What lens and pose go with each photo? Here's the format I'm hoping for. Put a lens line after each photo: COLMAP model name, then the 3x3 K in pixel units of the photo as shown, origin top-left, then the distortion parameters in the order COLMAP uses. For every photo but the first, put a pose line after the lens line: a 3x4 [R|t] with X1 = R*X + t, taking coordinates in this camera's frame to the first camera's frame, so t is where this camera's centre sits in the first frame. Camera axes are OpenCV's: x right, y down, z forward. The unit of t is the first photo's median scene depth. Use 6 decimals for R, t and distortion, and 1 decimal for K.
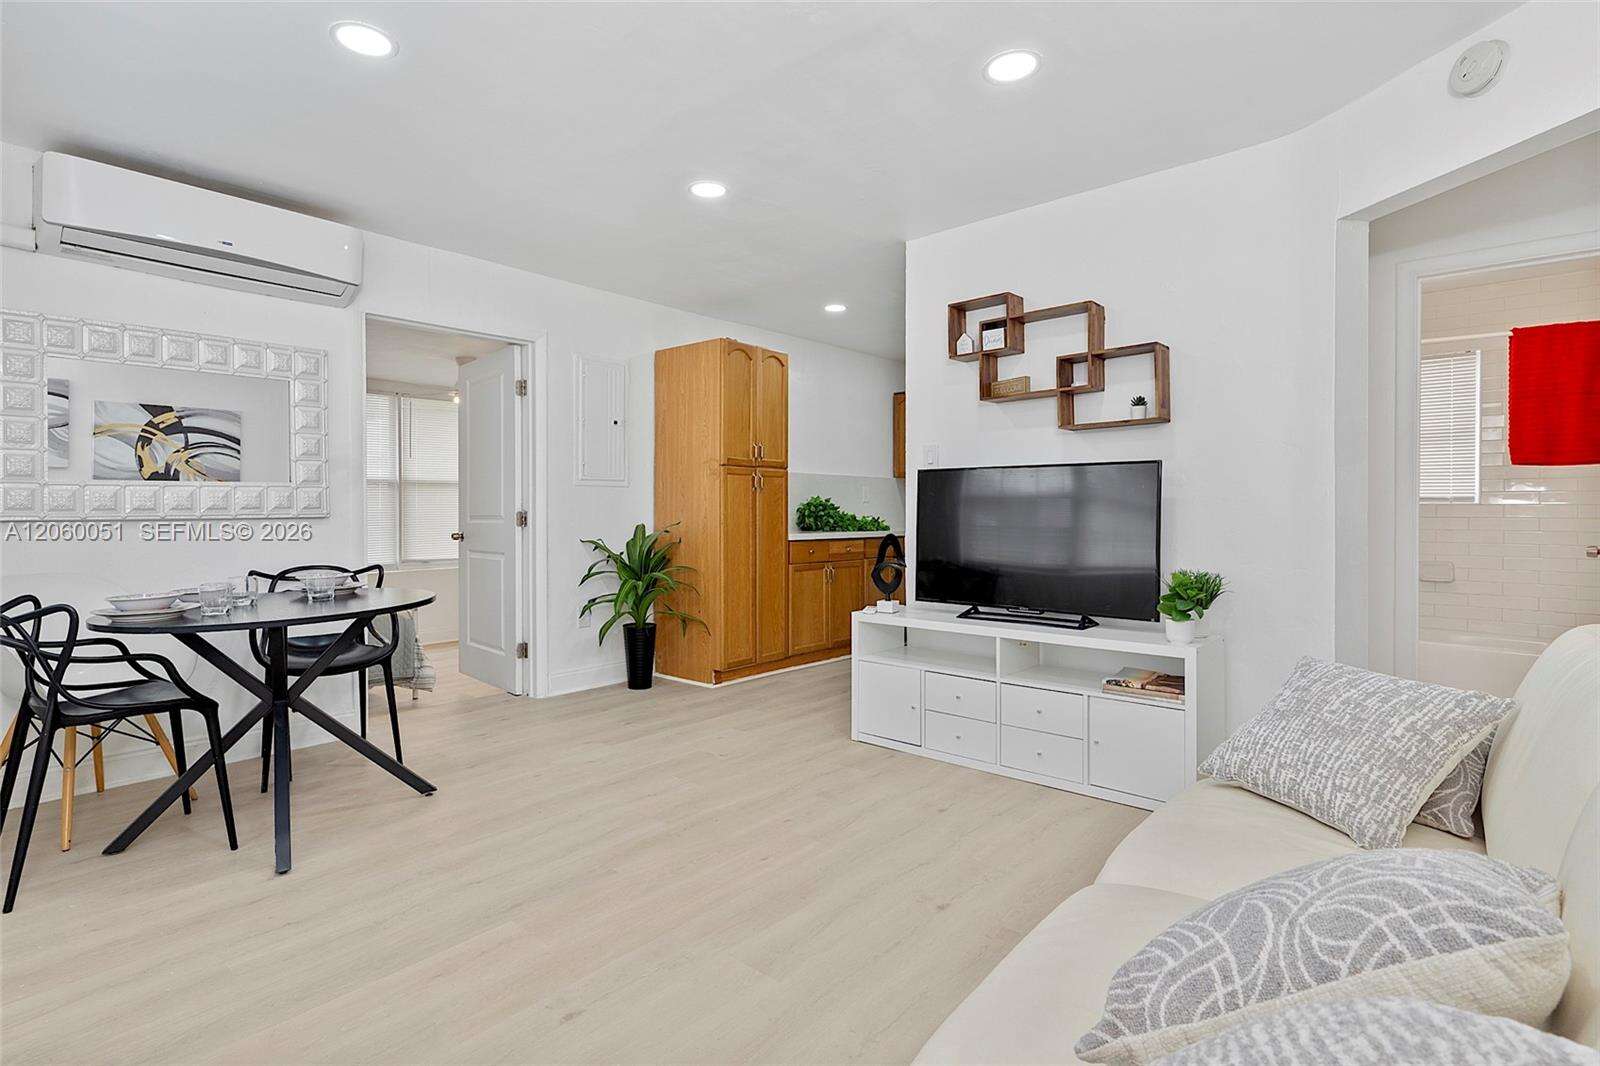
lens RADIAL K [[787.6, 0, 794.5], [0, 787.6, 509.9], [0, 0, 1]] dist [-0.001888, -0.000331]
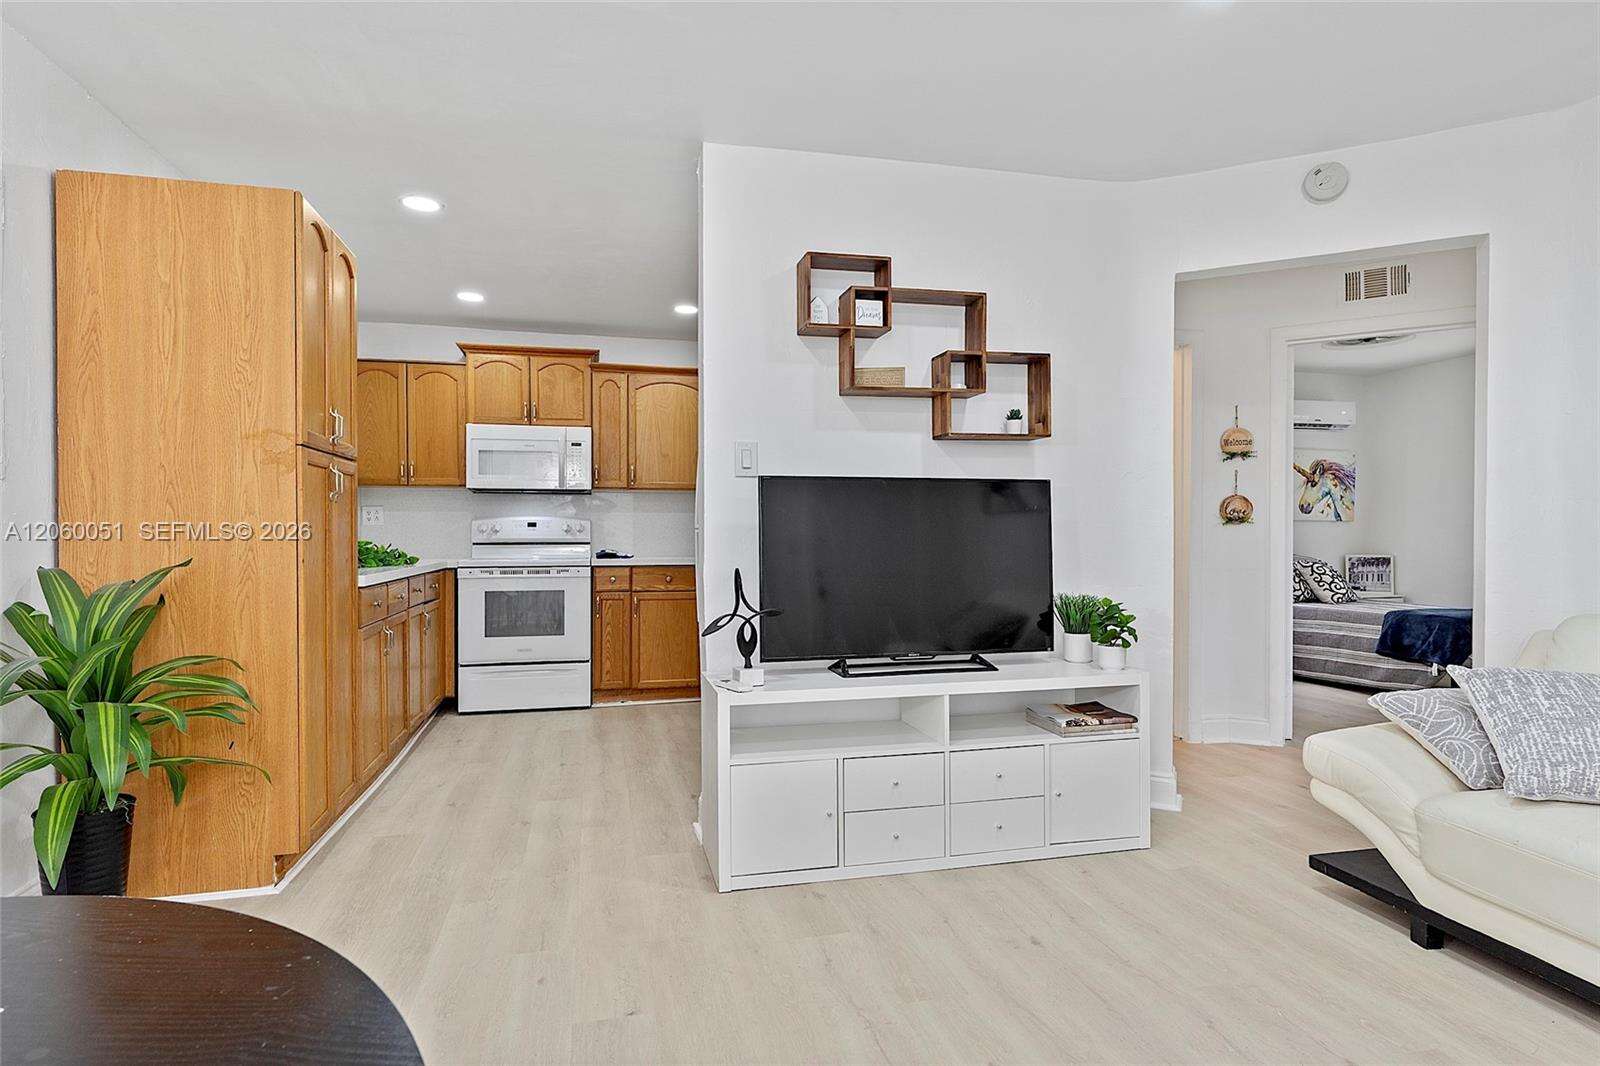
lens RADIAL K [[817.2, 0, 793.1], [0, 817.2, 537.6], [0, 0, 1]] dist [0.004482, 0.000842]
pose [[0.586226, -0.007120, 0.810116, -0.444774], [0.001534, 0.999969, 0.007678, -0.001465], [-0.810146, -0.003259, 0.586219, 0.584540]]
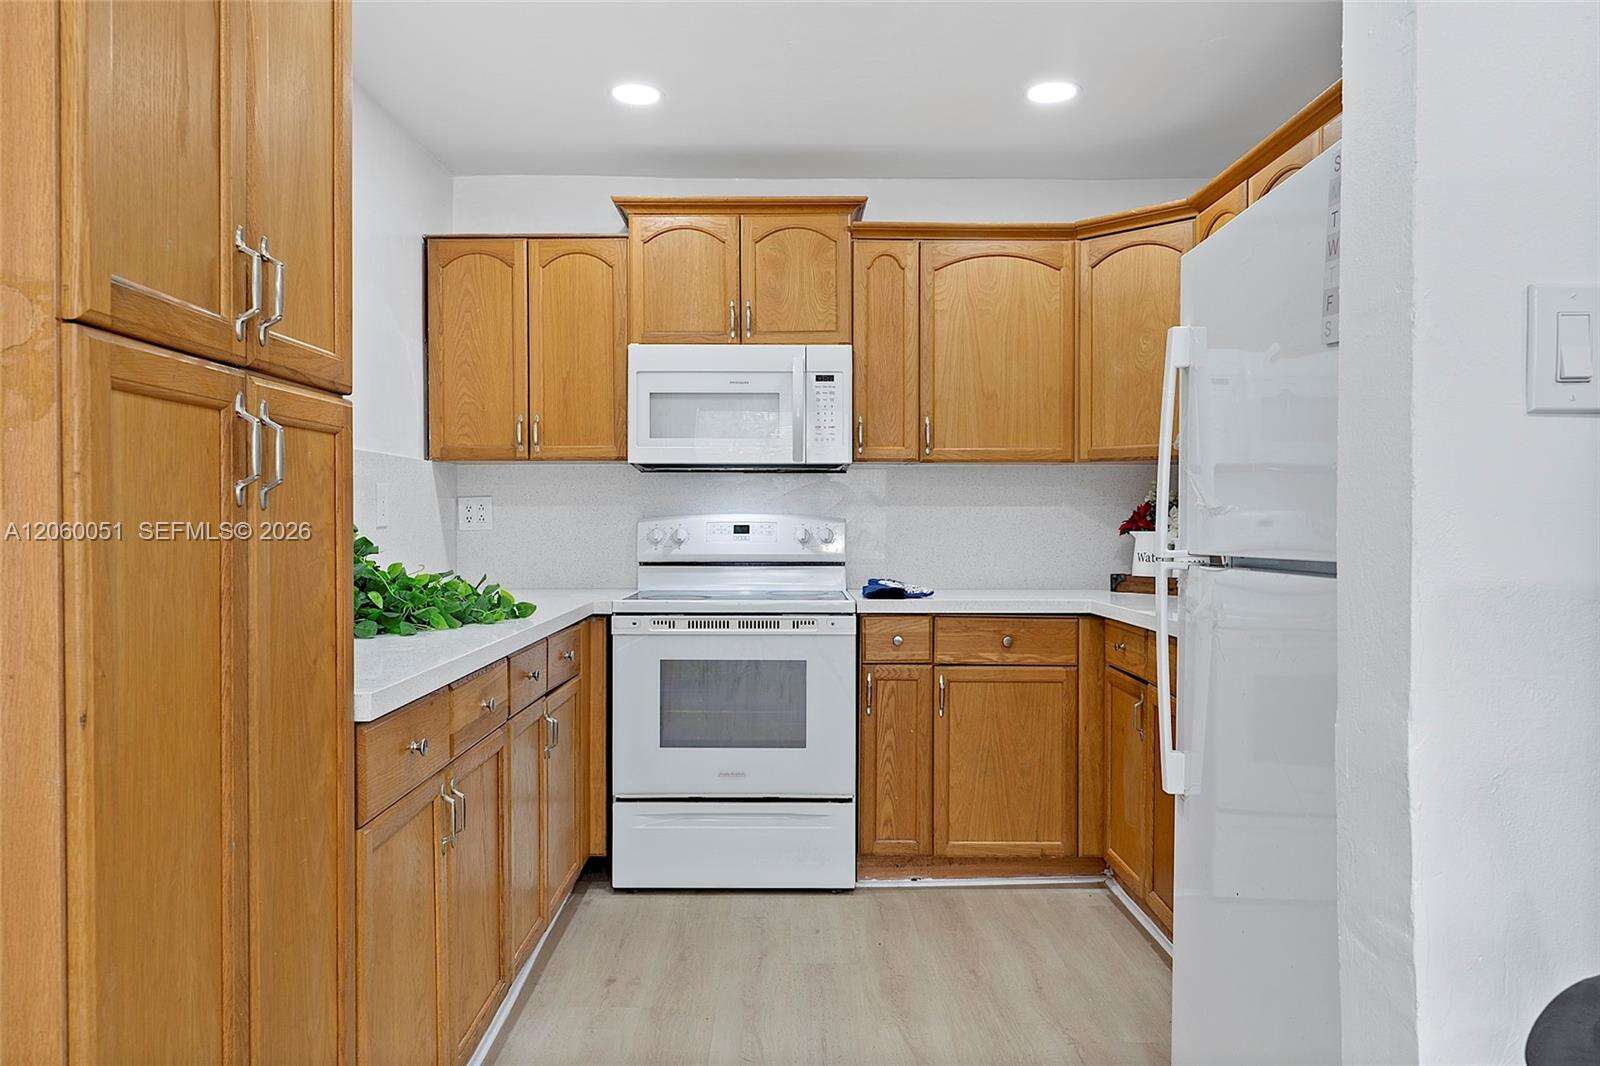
lens RADIAL K [[1083.6, 0, 794.3], [0, 1083.6, 528.1], [0, 0, 1]] dist [0.000425, 0.004896]
pose [[0.757669, -0.006761, 0.652604, -0.164135], [0.000424, 0.999951, 0.009867, -0.027284], [-0.652639, -0.007200, 0.757635, 1.016744]]
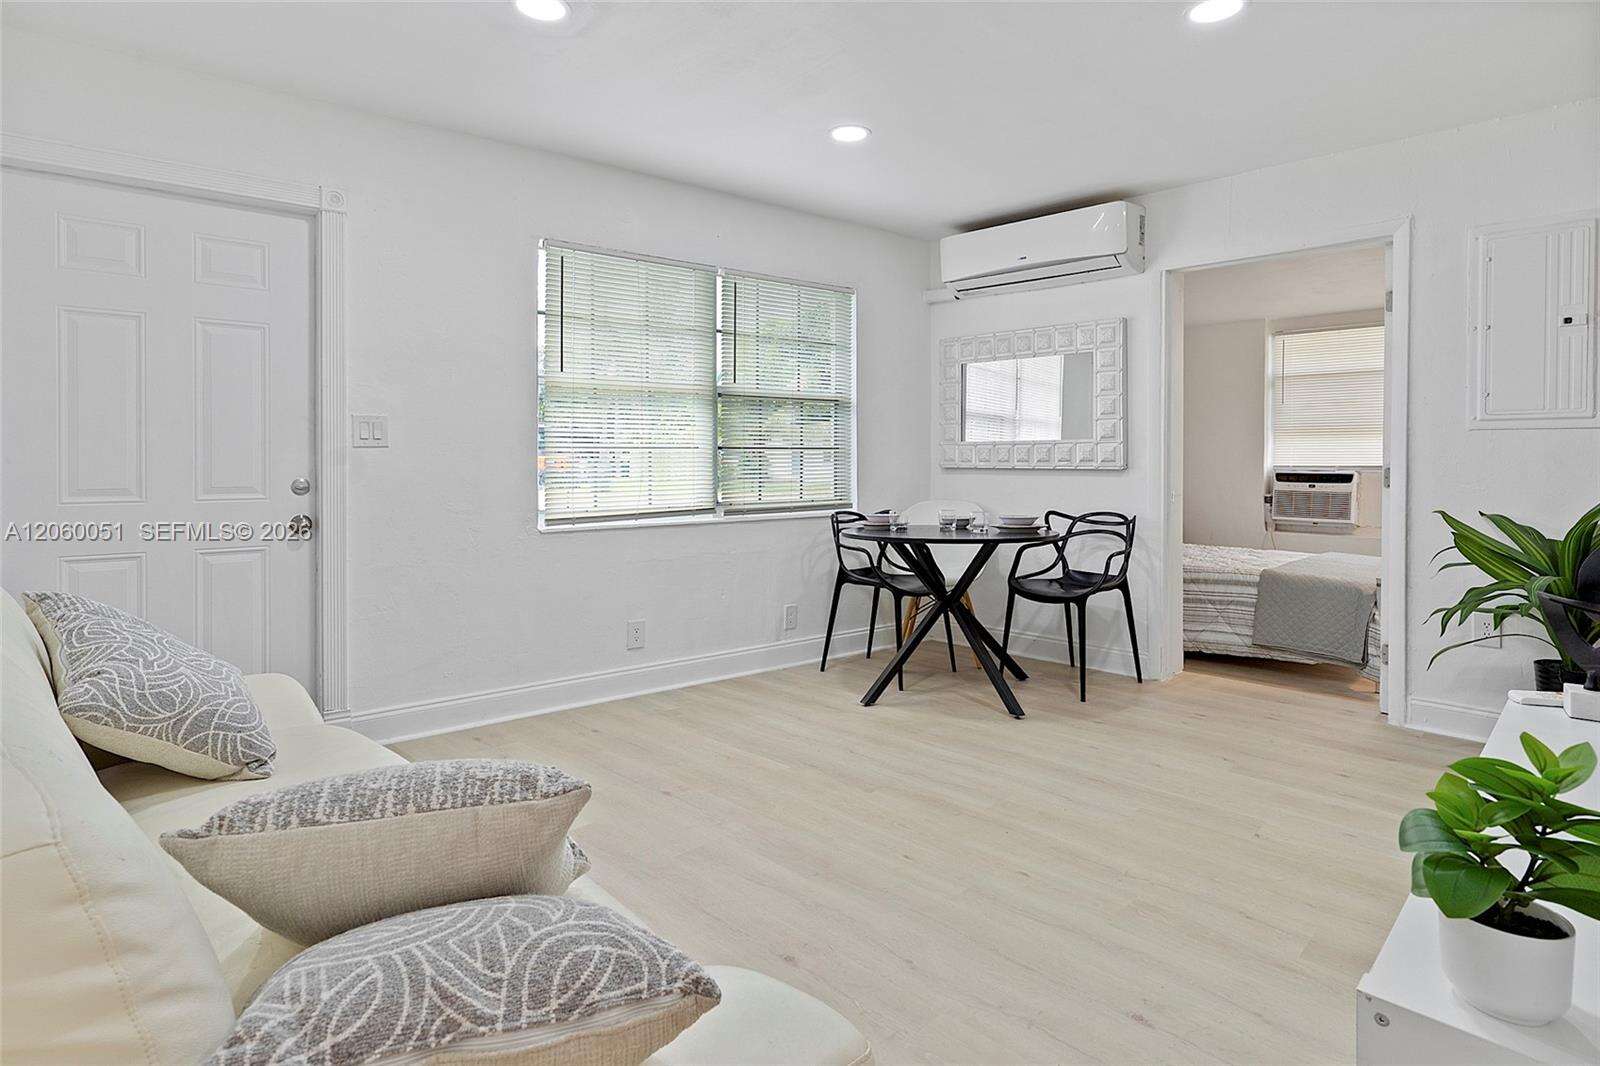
lens RADIAL K [[851.8, 0, 802.1], [0, 851.8, 467.5], [0, 0, 1]] dist [0.000020, 0.000343]
pose [[-0.066349, 0.015918, -0.997669, 0.631333], [-0.001948, 0.999869, 0.016083, -0.011902], [0.997795, 0.003010, -0.066309, 0.638029]]
